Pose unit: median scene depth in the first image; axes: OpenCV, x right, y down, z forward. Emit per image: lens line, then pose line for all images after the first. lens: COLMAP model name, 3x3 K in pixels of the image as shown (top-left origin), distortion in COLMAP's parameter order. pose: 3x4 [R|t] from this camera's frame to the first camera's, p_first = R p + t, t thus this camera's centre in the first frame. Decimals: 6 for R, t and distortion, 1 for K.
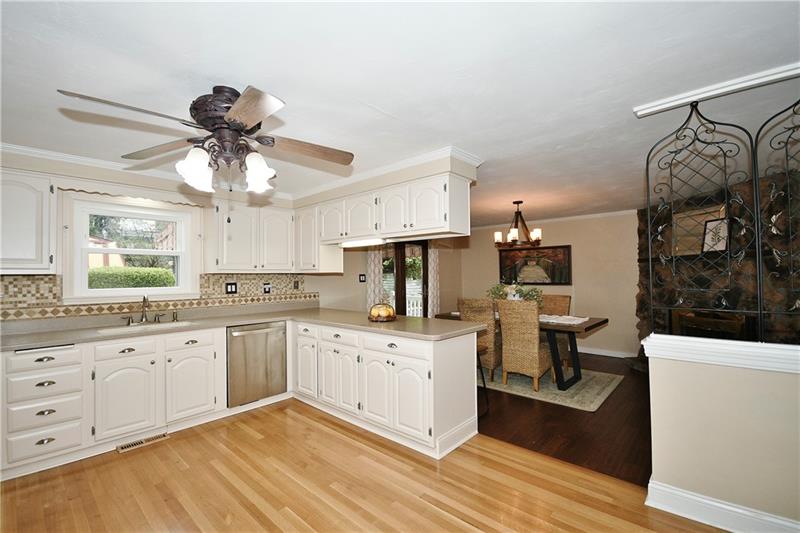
lens RADIAL K [[354.7, 0, 395.3], [0, 354.7, 270.5], [0, 0, 1]] dist [-0.000026, -0.000269]
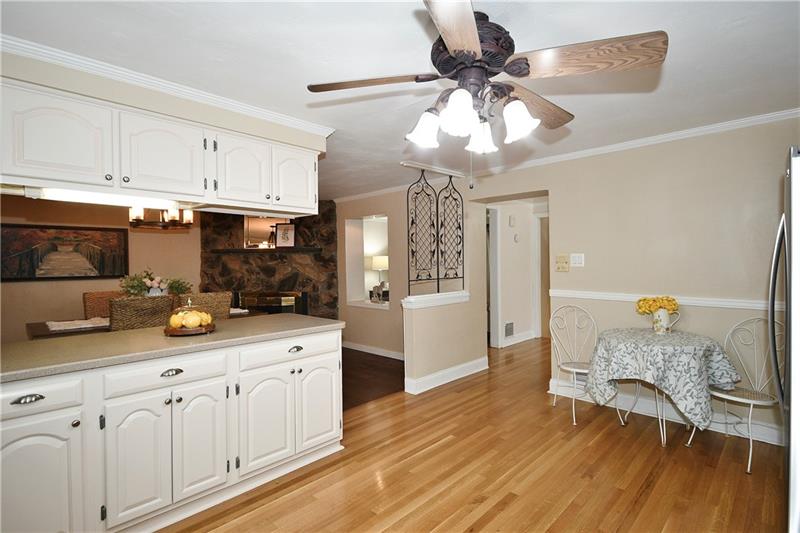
lens RADIAL K [[387.7, 0, 404.7], [0, 387.7, 273.8], [0, 0, 1]] dist [0.007318, -0.002121]
pose [[0.023710, -0.017554, 0.999565, -0.605566], [-0.003956, 0.999836, 0.017652, 0.020886], [-0.999711, -0.004373, 0.023636, 0.522527]]
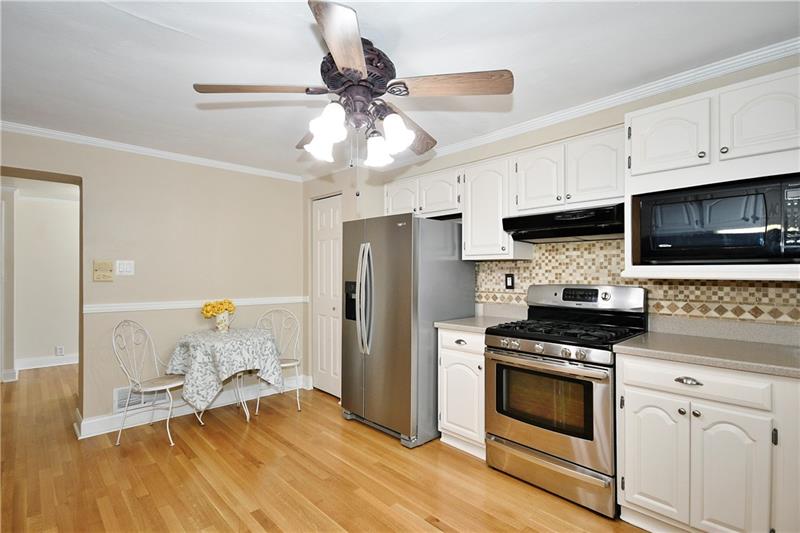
lens RADIAL K [[387.7, 0, 394.5], [0, 387.7, 270.1], [0, 0, 1]] dist [0.007318, -0.002121]
pose [[-0.996319, 0.012945, 0.084736, -0.294298], [0.011546, 0.999789, -0.016987, 0.028556], [-0.084938, -0.015946, -0.996259, 0.891753]]
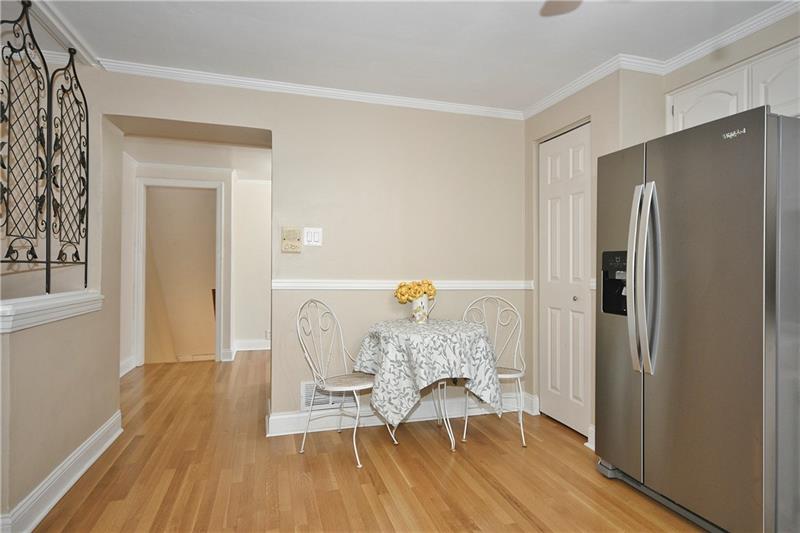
lens RADIAL K [[437.8, 0, 403.4], [0, 437.8, 268.1], [0, 0, 1]] dist [0.006451, -0.000253]
pose [[-0.858692, 0.008665, 0.512419, -0.186154], [-0.001234, 0.999819, -0.018976, 0.071022], [-0.512490, -0.016927, -0.858526, 0.699627]]
